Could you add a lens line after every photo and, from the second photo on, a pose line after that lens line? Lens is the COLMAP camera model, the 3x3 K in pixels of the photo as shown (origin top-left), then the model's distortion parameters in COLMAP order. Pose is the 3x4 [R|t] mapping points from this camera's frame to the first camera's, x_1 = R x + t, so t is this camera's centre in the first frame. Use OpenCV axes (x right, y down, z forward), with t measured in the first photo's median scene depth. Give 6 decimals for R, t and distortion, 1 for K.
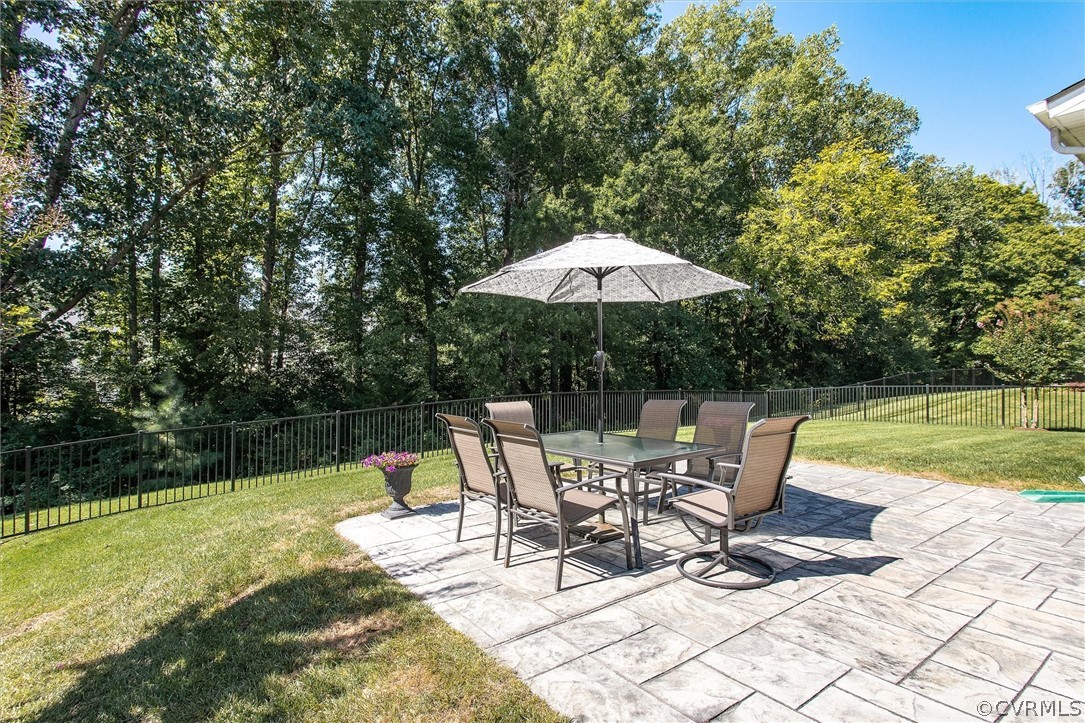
lens RADIAL K [[545.9, 0, 544.2], [0, 545.9, 363.7], [0, 0, 1]] dist [0.007178, 0.001449]
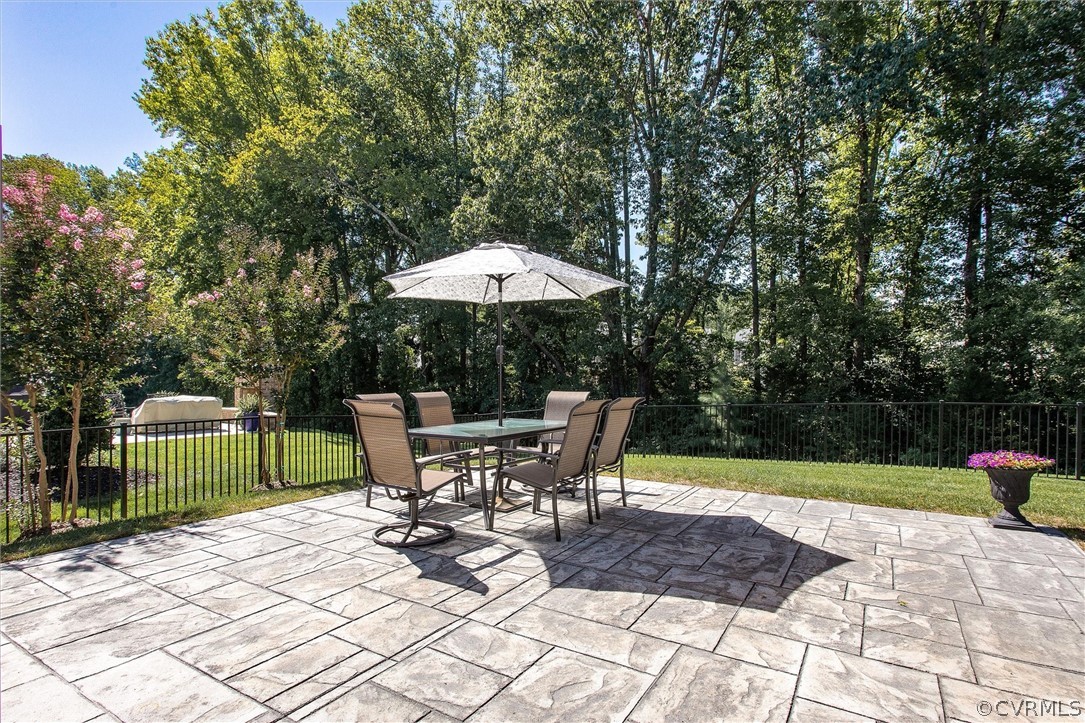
lens RADIAL K [[562.3, 0, 545.9], [0, 562.3, 365.1], [0, 0, 1]] dist [-0.003767, -0.000466]
pose [[0.376671, 0.012353, -0.926265, 1.342489], [-0.004848, 0.999924, 0.011364, 0.003476], [0.926335, 0.000210, 0.376702, 0.709871]]
